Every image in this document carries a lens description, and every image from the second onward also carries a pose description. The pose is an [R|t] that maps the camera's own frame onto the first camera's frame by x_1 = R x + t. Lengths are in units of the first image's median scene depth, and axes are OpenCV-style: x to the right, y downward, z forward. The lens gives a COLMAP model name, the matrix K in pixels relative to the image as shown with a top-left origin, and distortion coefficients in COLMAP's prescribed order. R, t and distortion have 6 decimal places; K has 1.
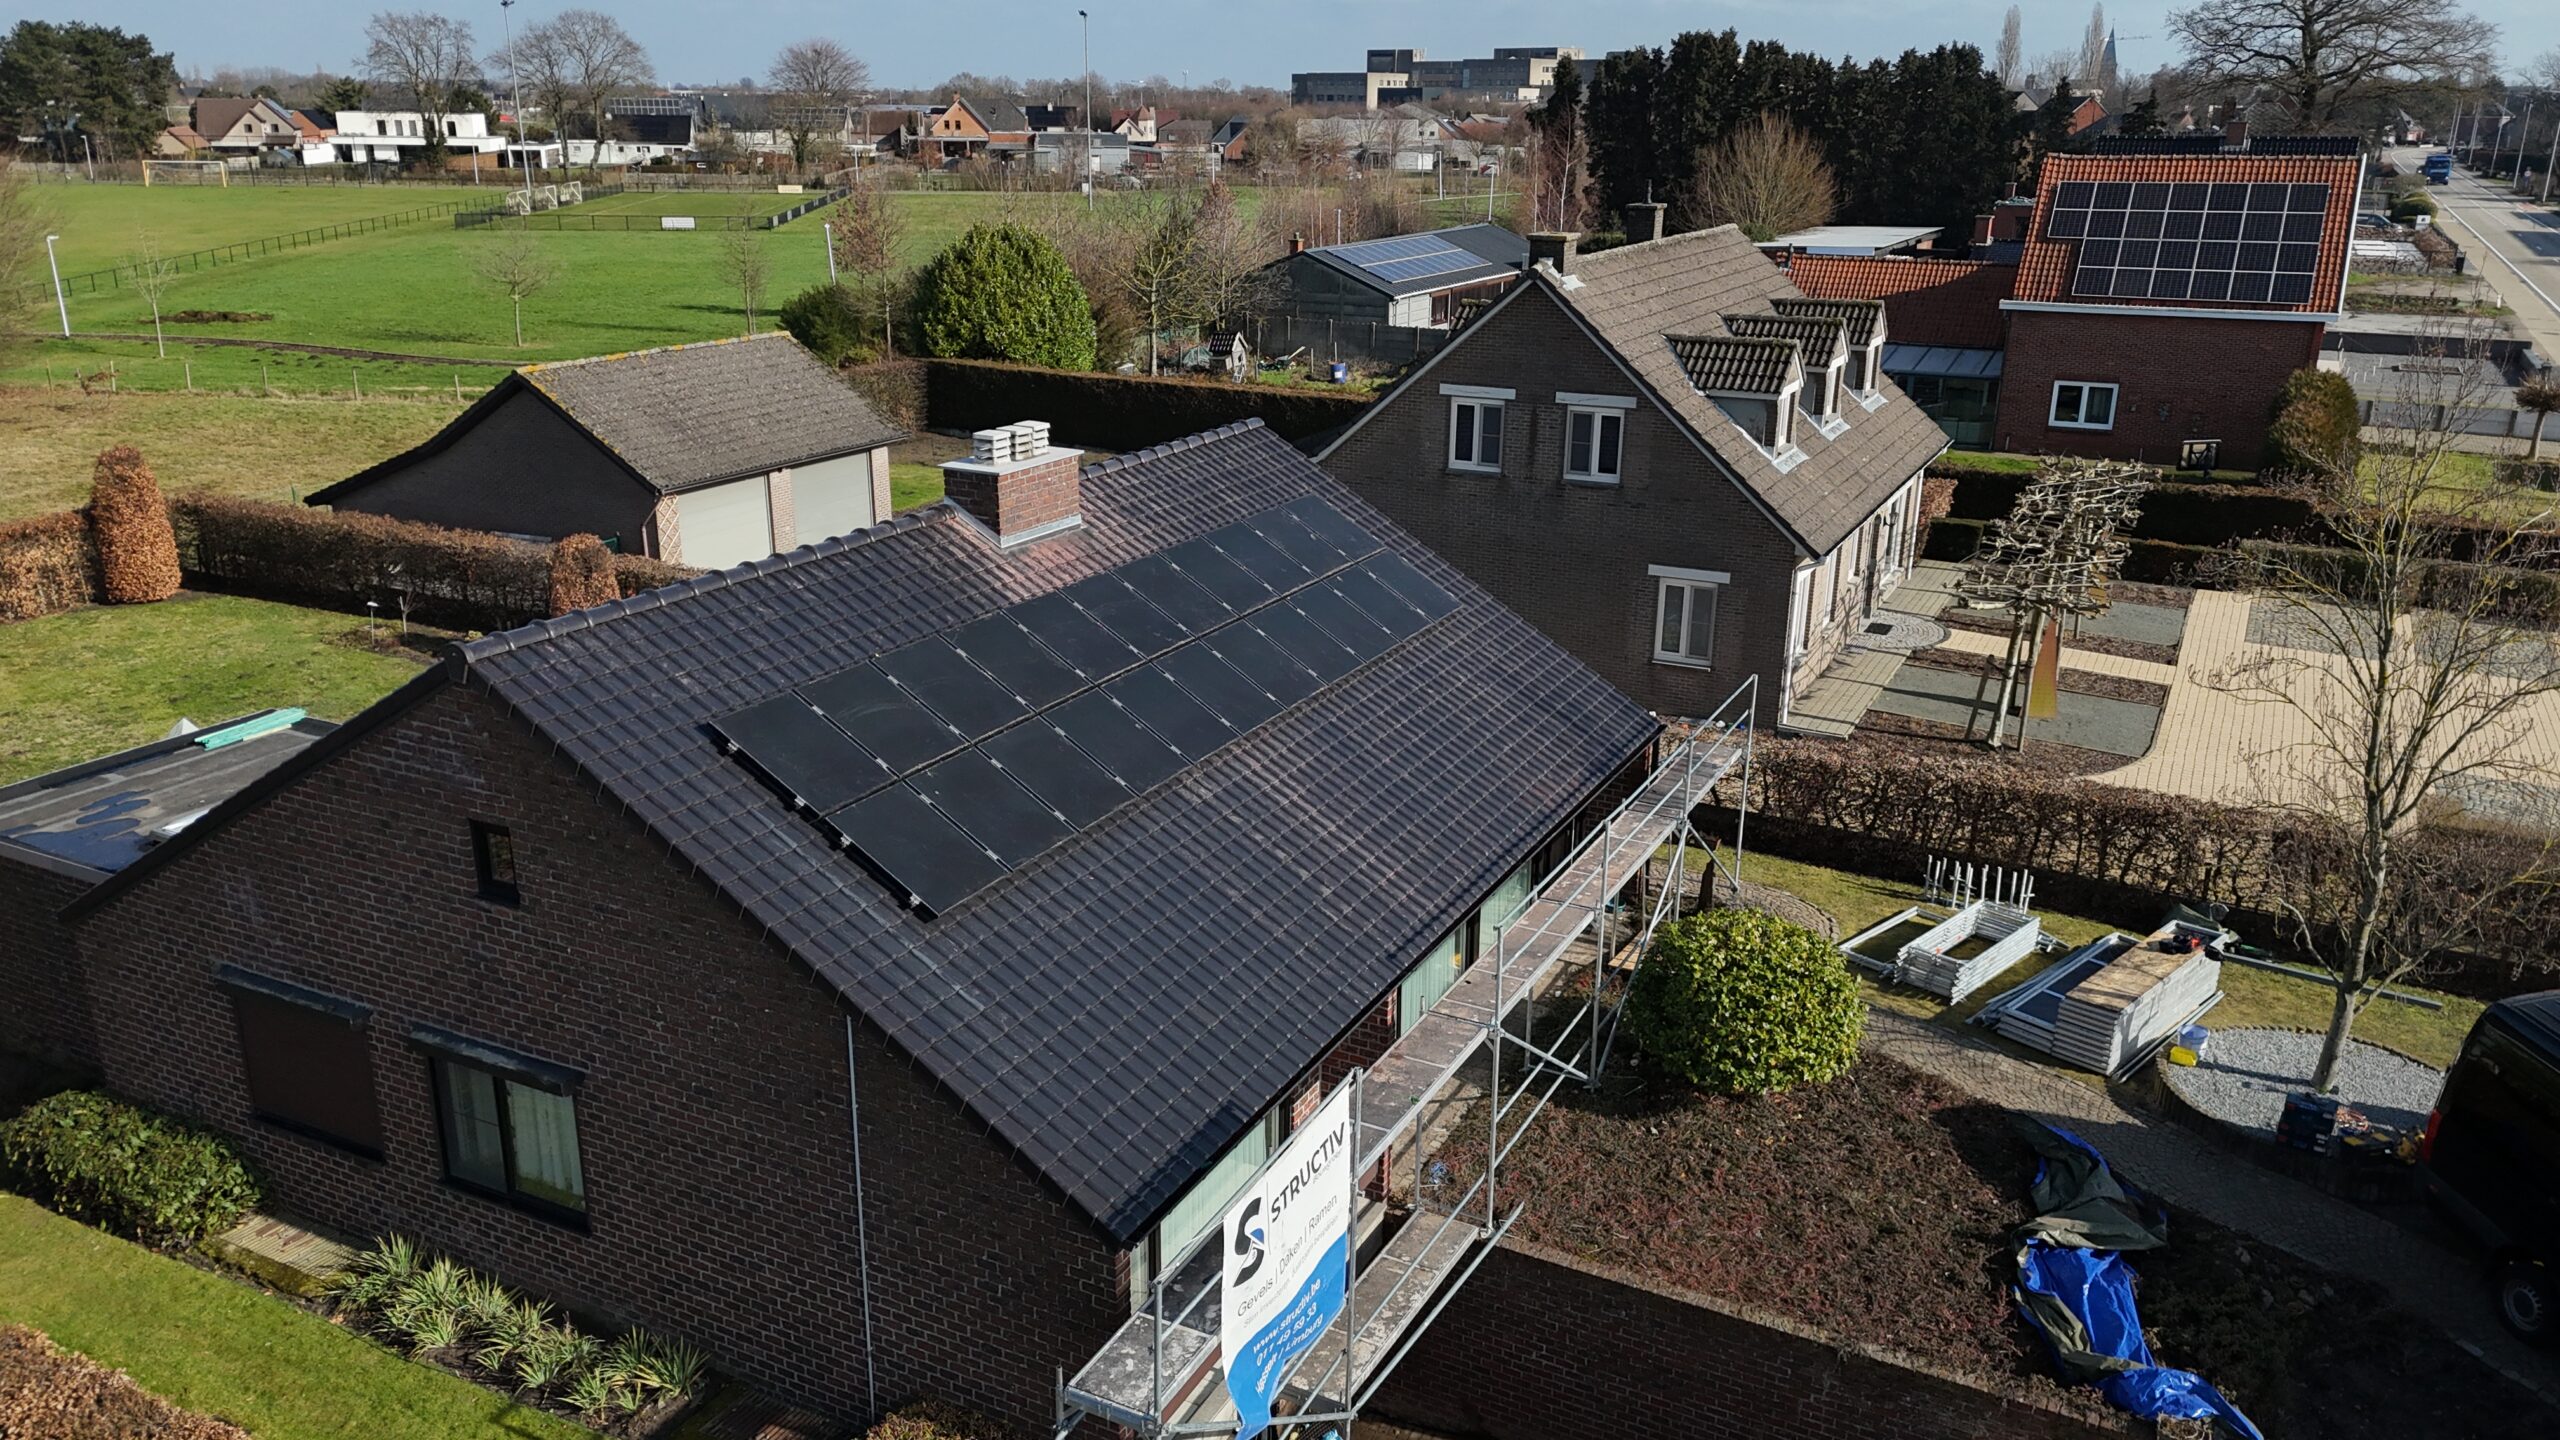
lens RADIAL K [[1882.8, 0, 1279.8], [0, 1882.8, 704.8], [0, 0, 1]] dist [0.080211, -0.084408]
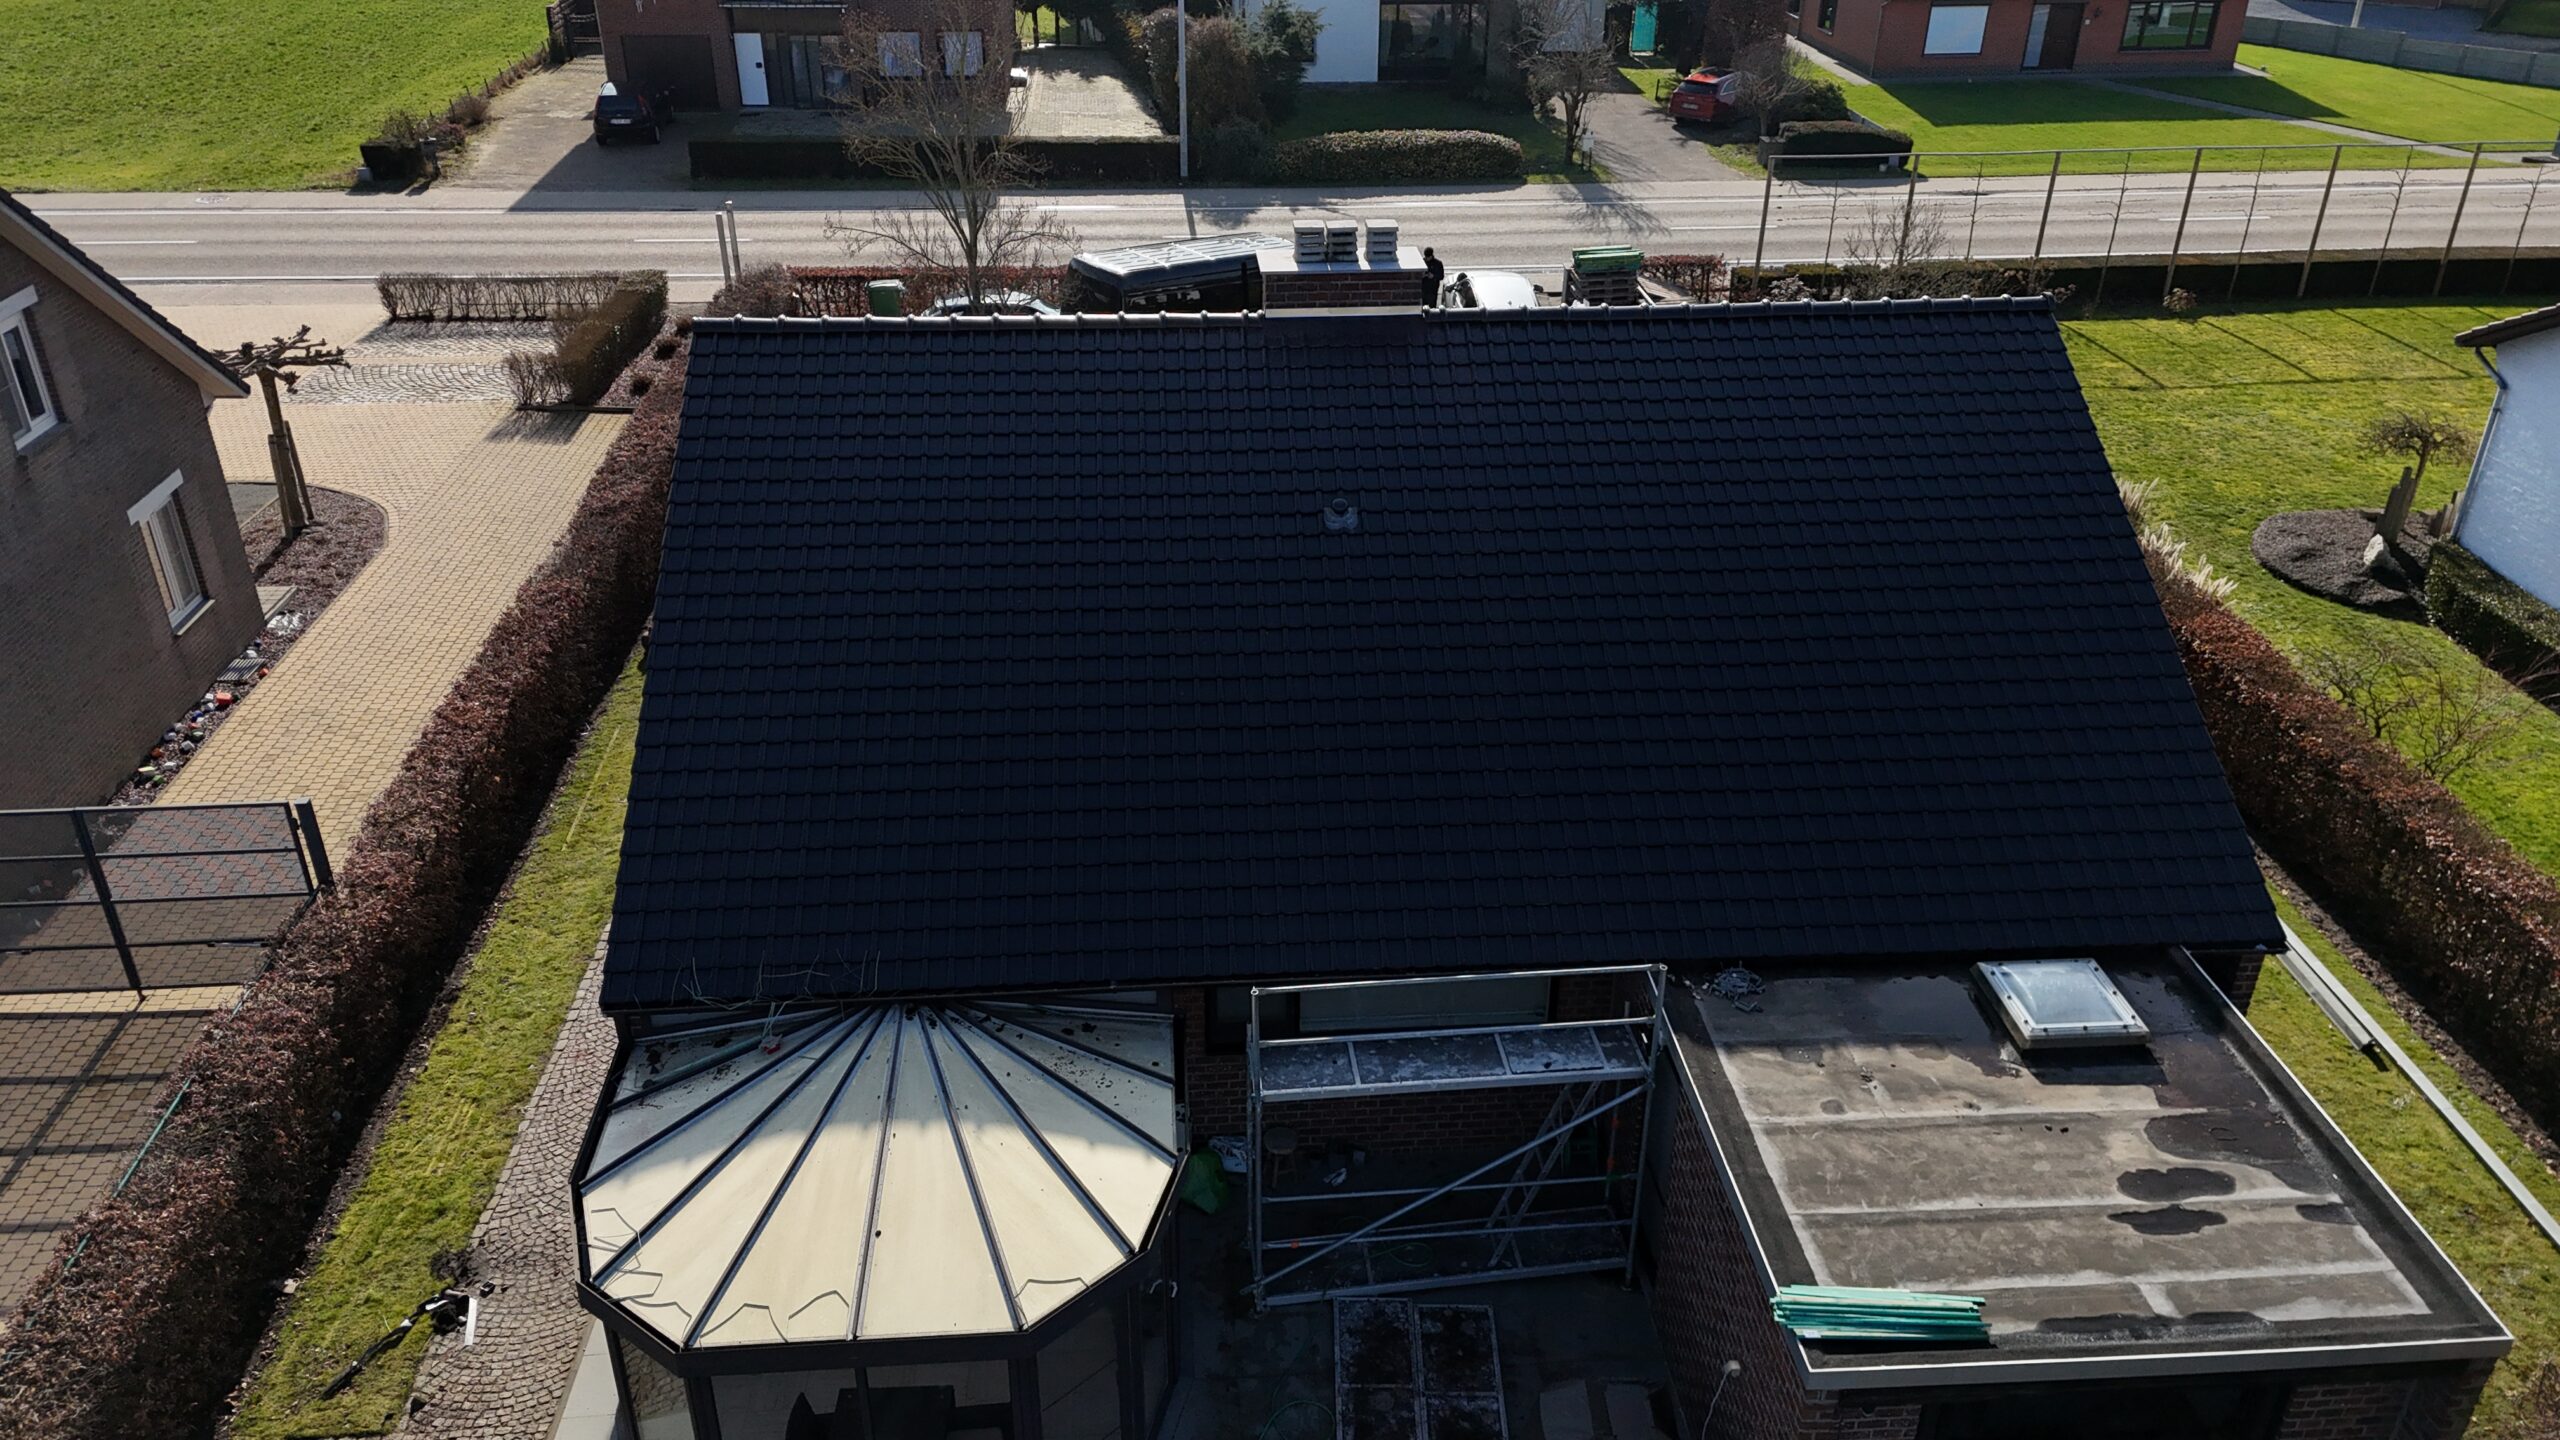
lens RADIAL K [[1882.8, 0, 1279.8], [0, 1882.8, 704.8], [0, 0, 1]] dist [0.080211, -0.084408]
pose [[-0.525330, -0.408136, 0.746628, -0.916967], [0.249872, 0.764778, 0.593868, -0.526398], [-0.813383, 0.498538, -0.299779, 1.440944]]
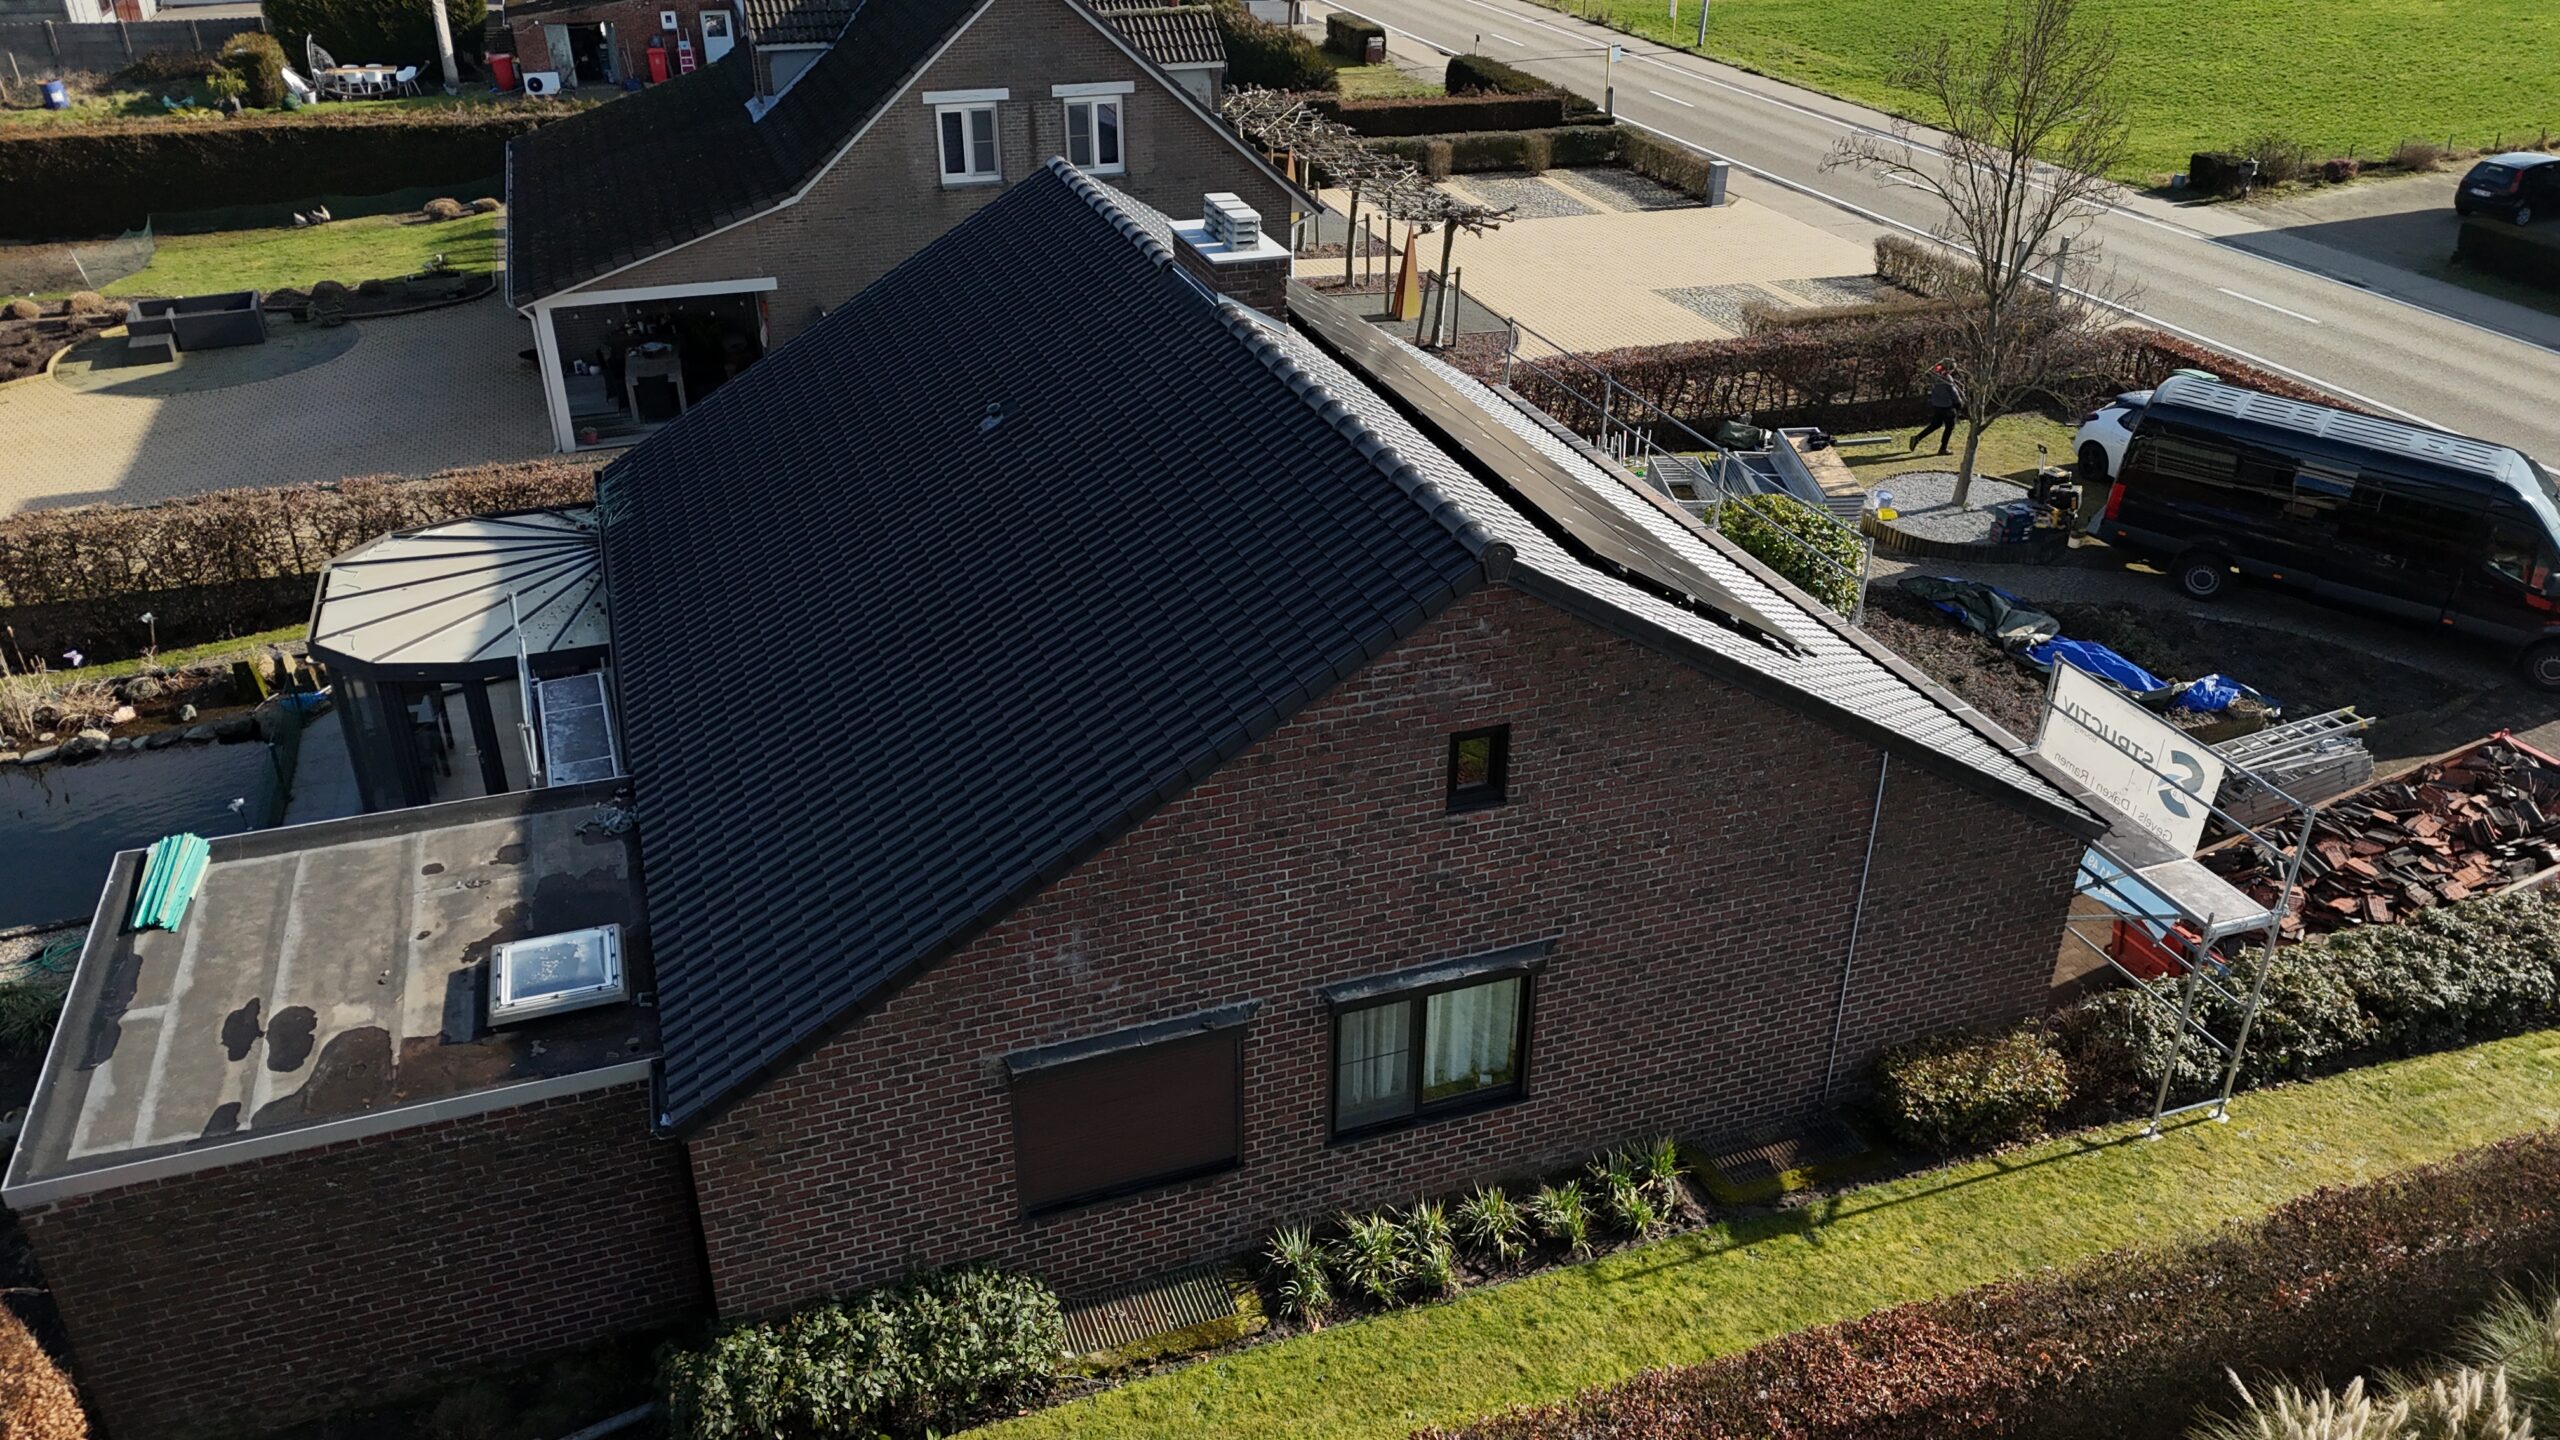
lens RADIAL K [[1882.8, 0, 1279.8], [0, 1882.8, 704.8], [0, 0, 1]] dist [0.080211, -0.084408]
pose [[0.682423, -0.343458, 0.645240, -0.822084], [0.218596, 0.938229, 0.268222, -0.164357], [-0.697506, -0.041994, 0.715347, 0.325721]]
